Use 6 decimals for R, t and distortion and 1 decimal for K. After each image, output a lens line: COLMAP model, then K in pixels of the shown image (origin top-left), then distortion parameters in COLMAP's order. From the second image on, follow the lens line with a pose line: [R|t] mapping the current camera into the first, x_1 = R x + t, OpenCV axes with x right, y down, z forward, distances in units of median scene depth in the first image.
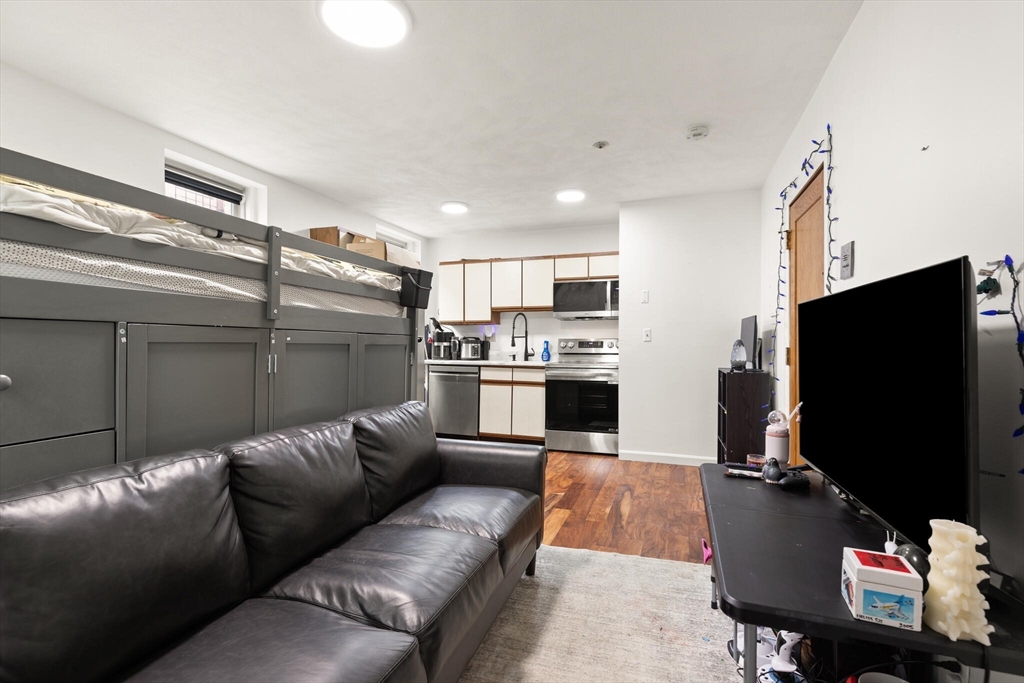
lens RADIAL K [[474.8, 0, 515.2], [0, 474.8, 344.0], [0, 0, 1]] dist [0.004317, -0.000740]
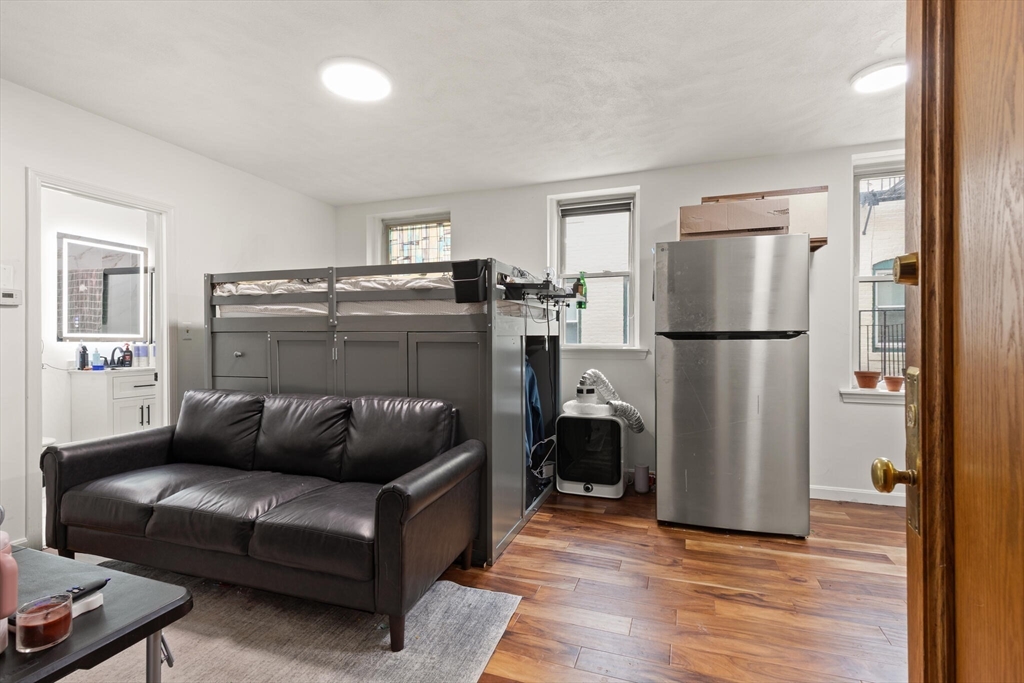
lens RADIAL K [[477.8, 0, 517.8], [0, 477.8, 342.7], [0, 0, 1]] dist [0.023698, -0.012270]
pose [[-0.015331, 0.001657, -0.999881, 0.360261], [-0.002224, 0.999996, 0.001691, 0.000303], [0.999880, 0.002249, -0.015328, 0.549305]]
